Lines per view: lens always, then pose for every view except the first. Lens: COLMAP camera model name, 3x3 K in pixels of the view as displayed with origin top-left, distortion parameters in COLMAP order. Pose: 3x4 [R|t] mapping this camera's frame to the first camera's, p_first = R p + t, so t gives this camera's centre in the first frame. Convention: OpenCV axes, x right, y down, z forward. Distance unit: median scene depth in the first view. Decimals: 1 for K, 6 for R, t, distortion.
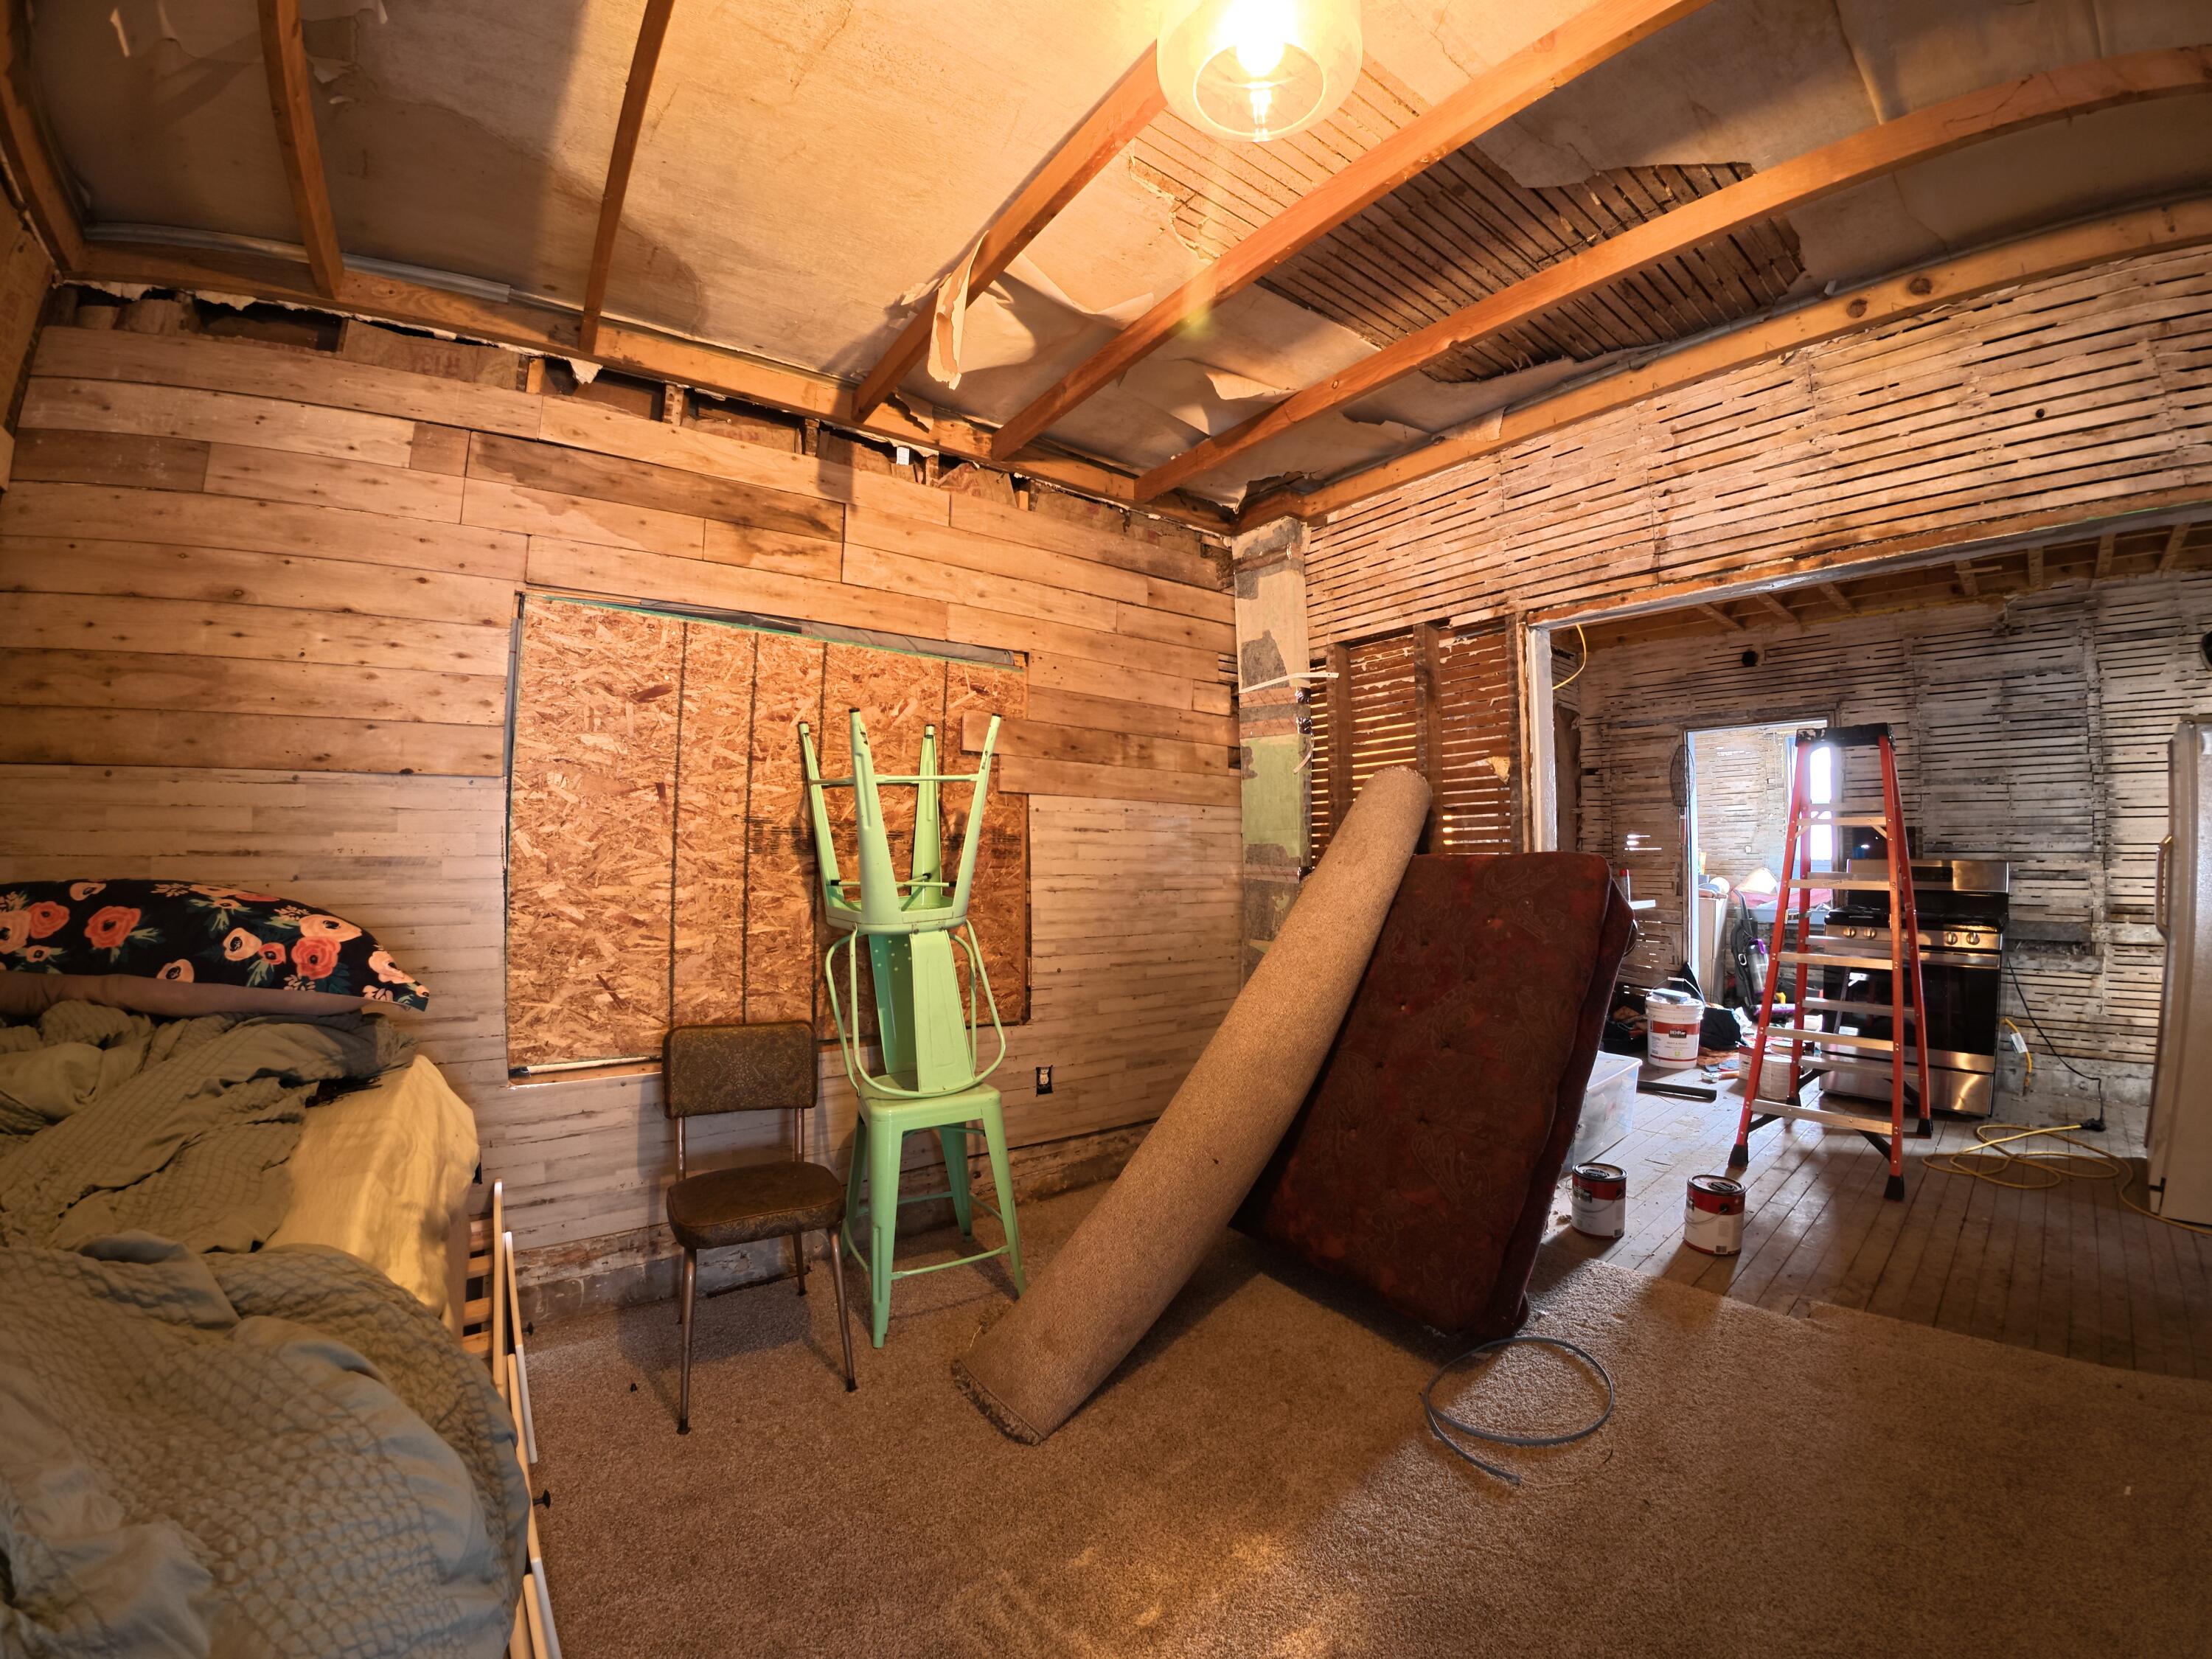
lens RADIAL K [[835.9, 0, 1096.2], [0, 835.9, 820.4], [0, 0, 1]] dist [-0.112837, 0.010427]
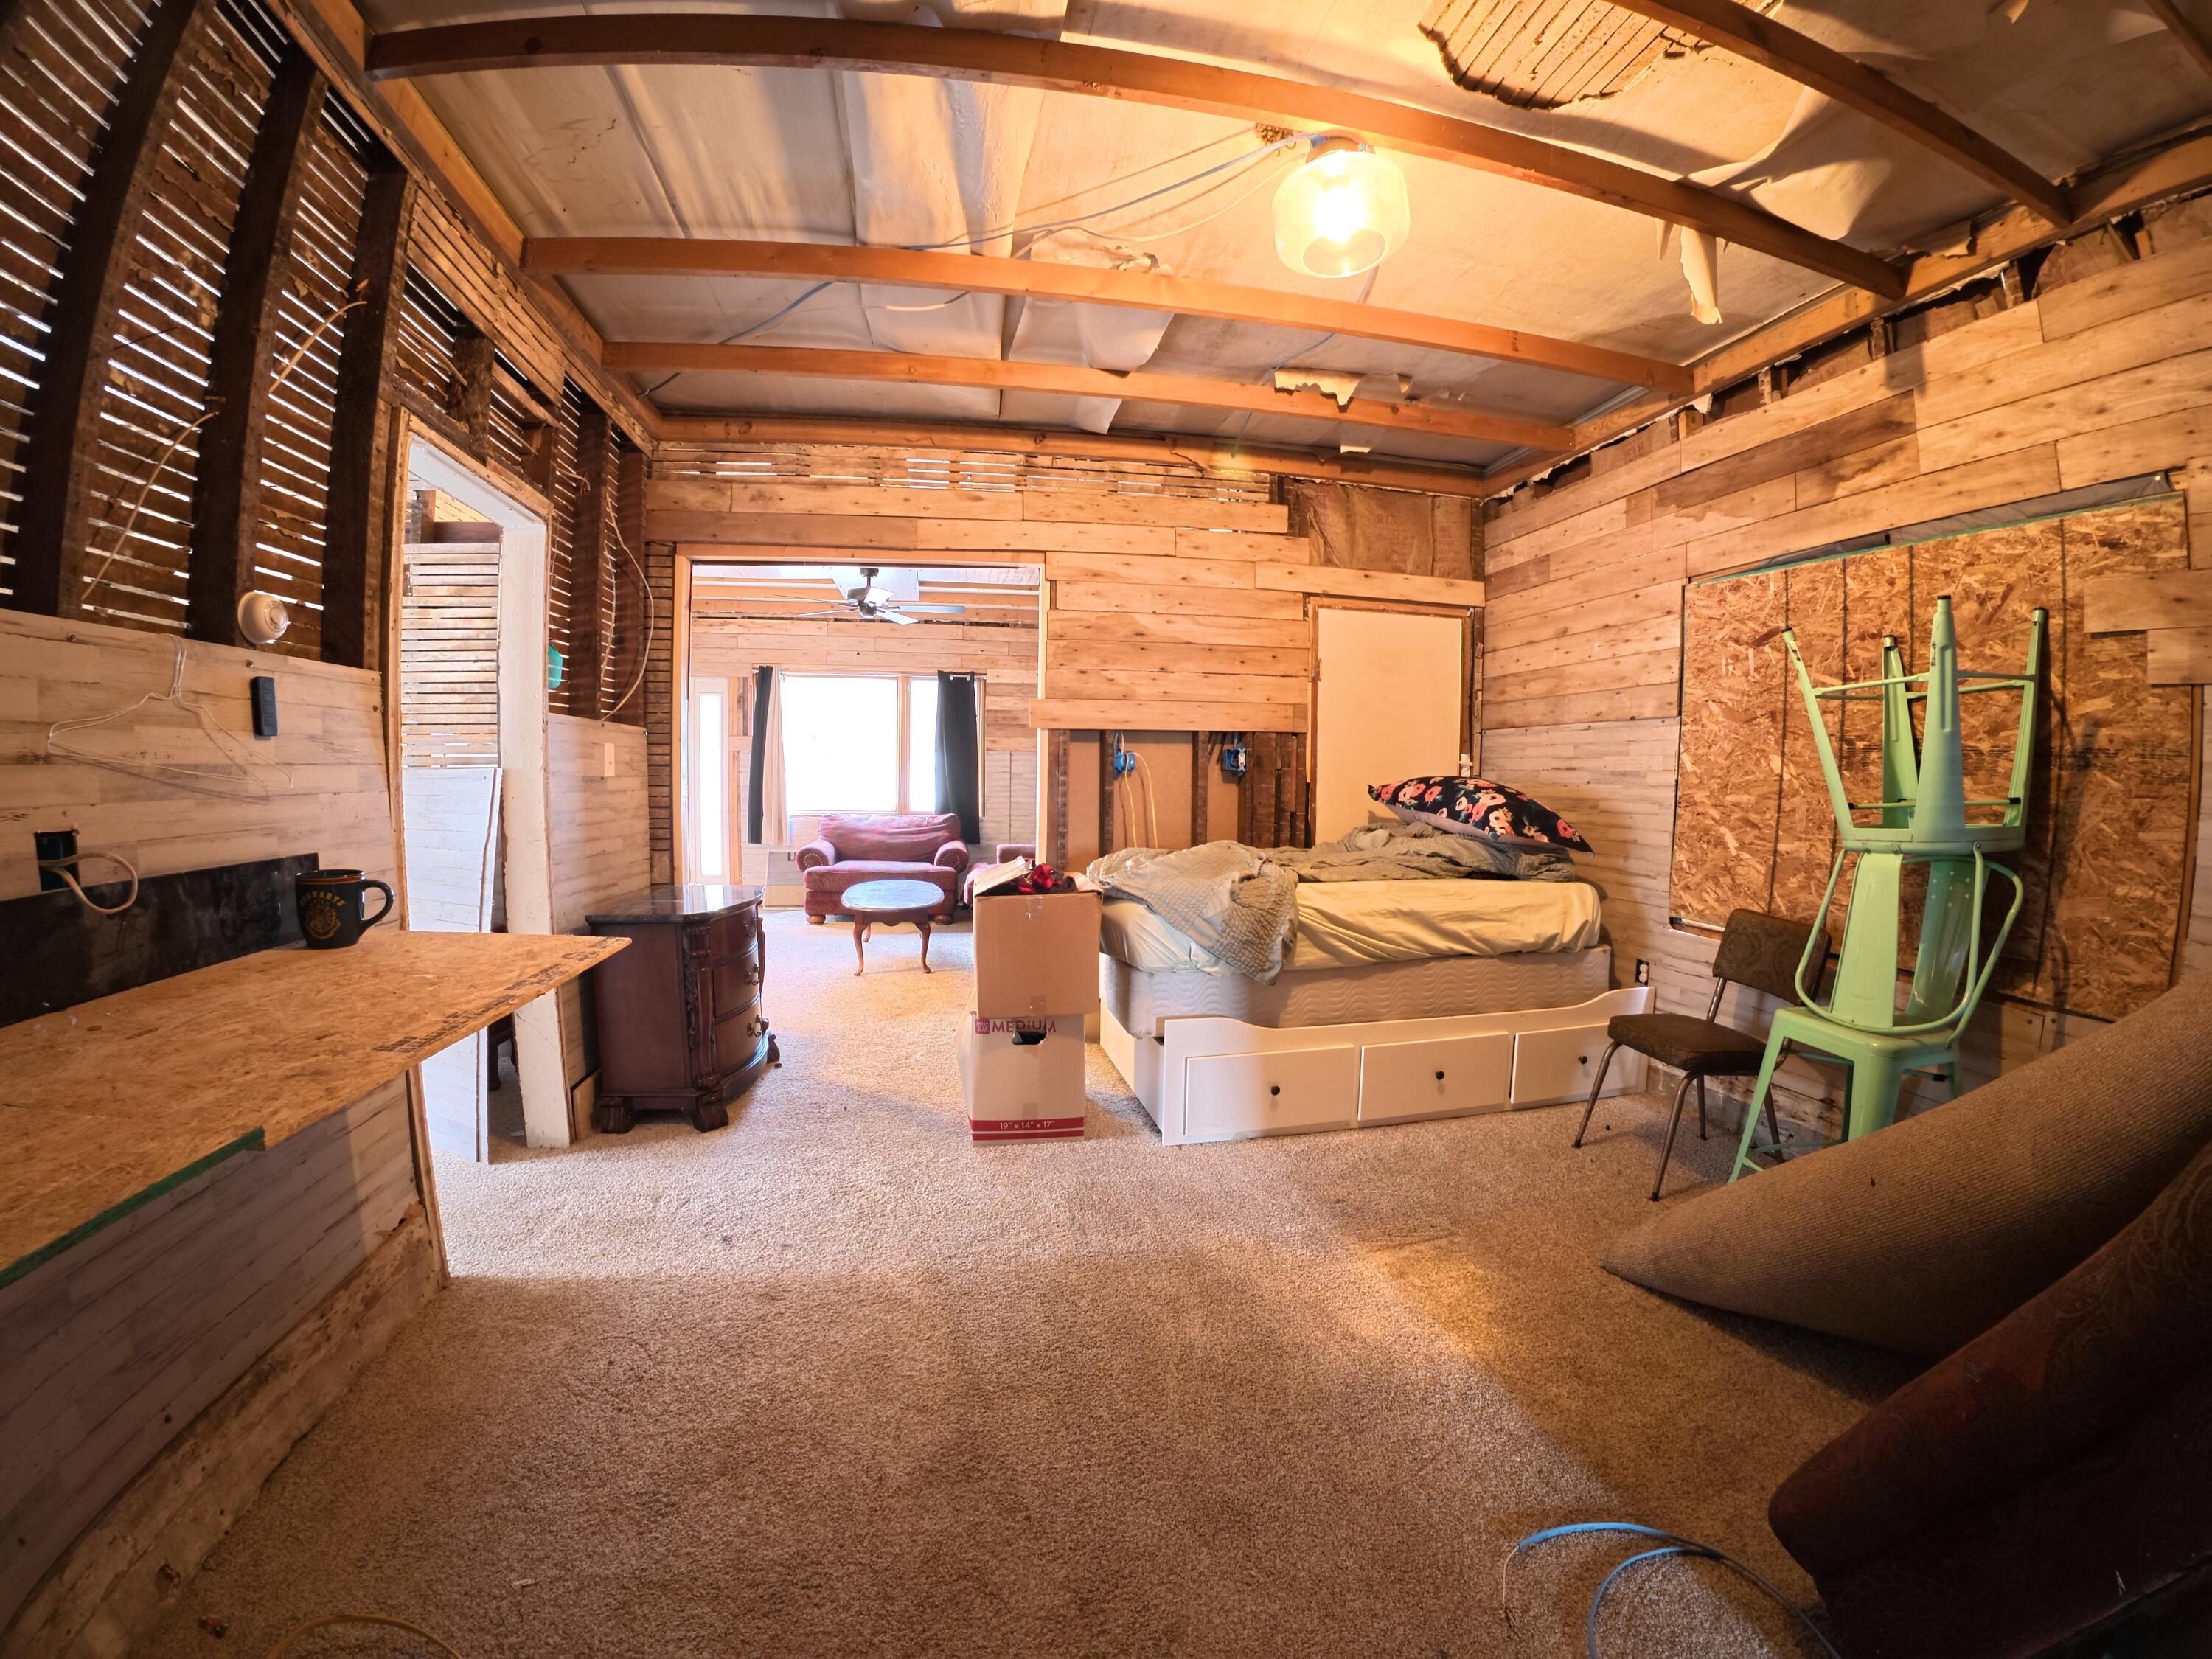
lens RADIAL K [[835.9, 0, 1096.2], [0, 835.9, 820.4], [0, 0, 1]] dist [-0.112837, 0.010427]
pose [[-0.428050, 0.046191, -0.902574, 0.970835], [0.013325, 0.998907, 0.044801, 0.054363], [0.903657, 0.007150, -0.428197, 0.615272]]
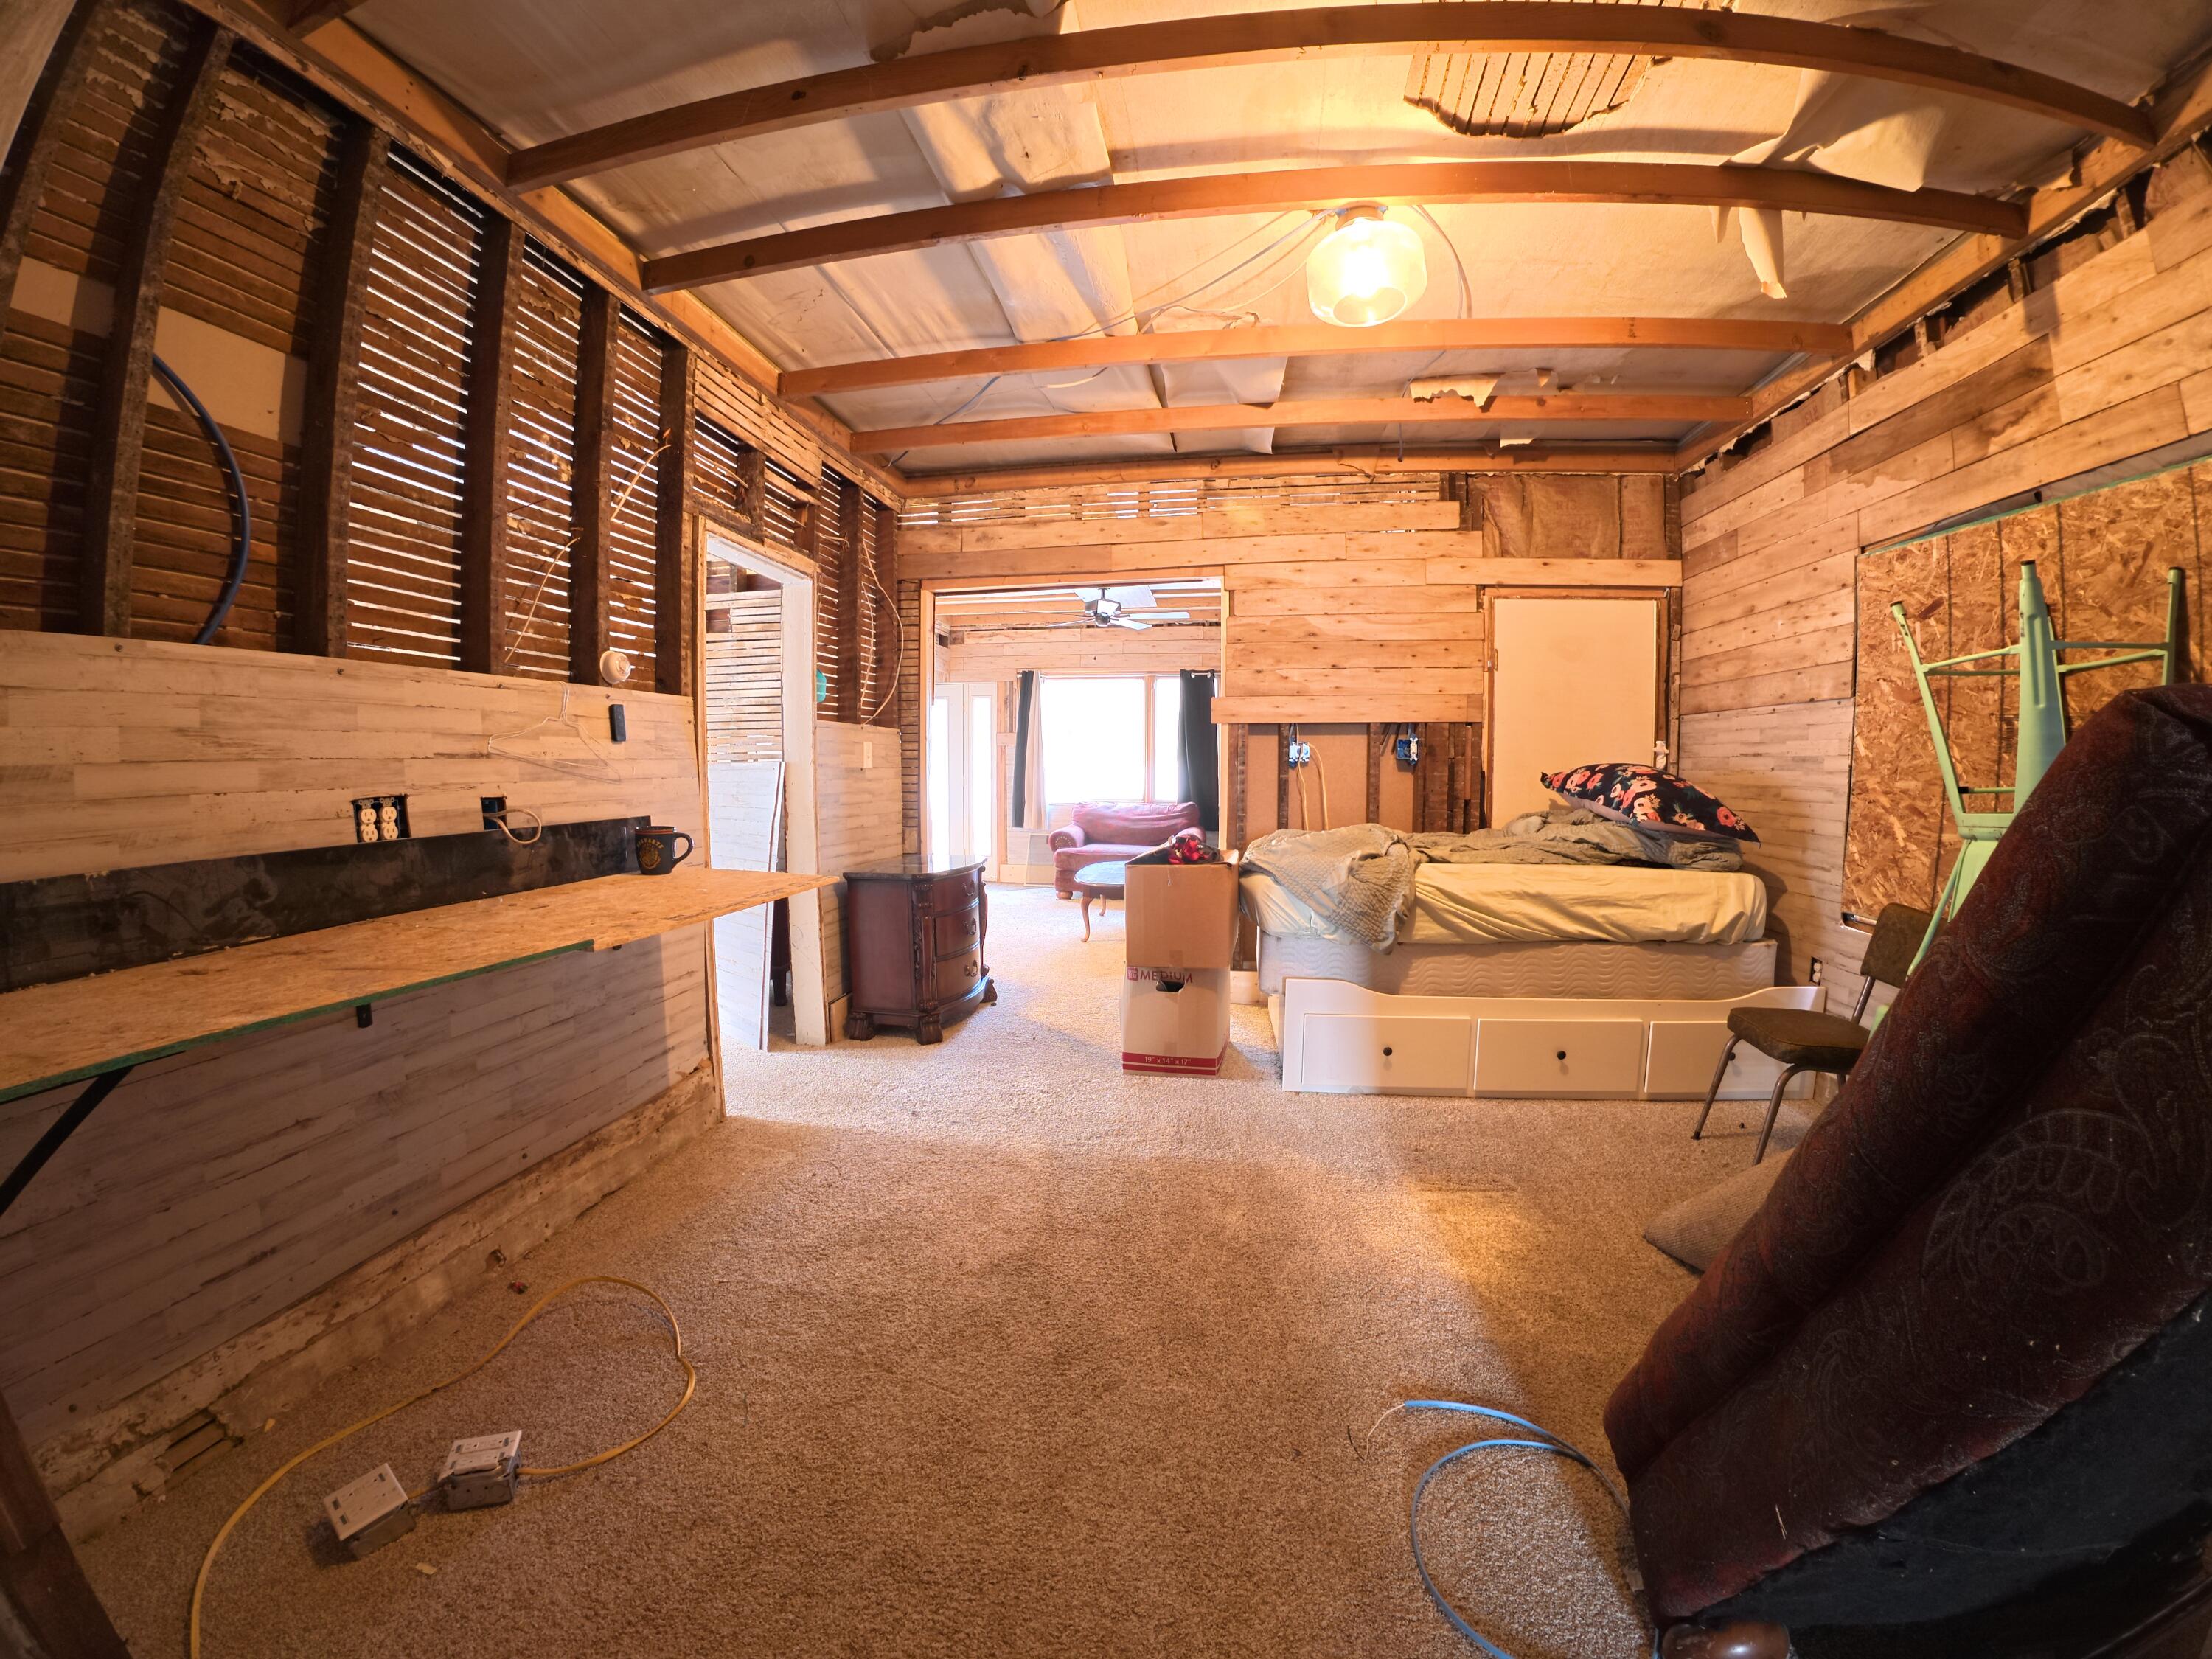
lens RADIAL K [[834.4, 0, 1096.9], [0, 834.4, 818.2], [0, 0, 1]] dist [-0.106113, 0.008220]
pose [[-0.707779, 0.043692, -0.705082, 1.025741], [0.017012, 0.998850, 0.044819, 0.069033], [0.706229, 0.019727, -0.707708, 0.944635]]
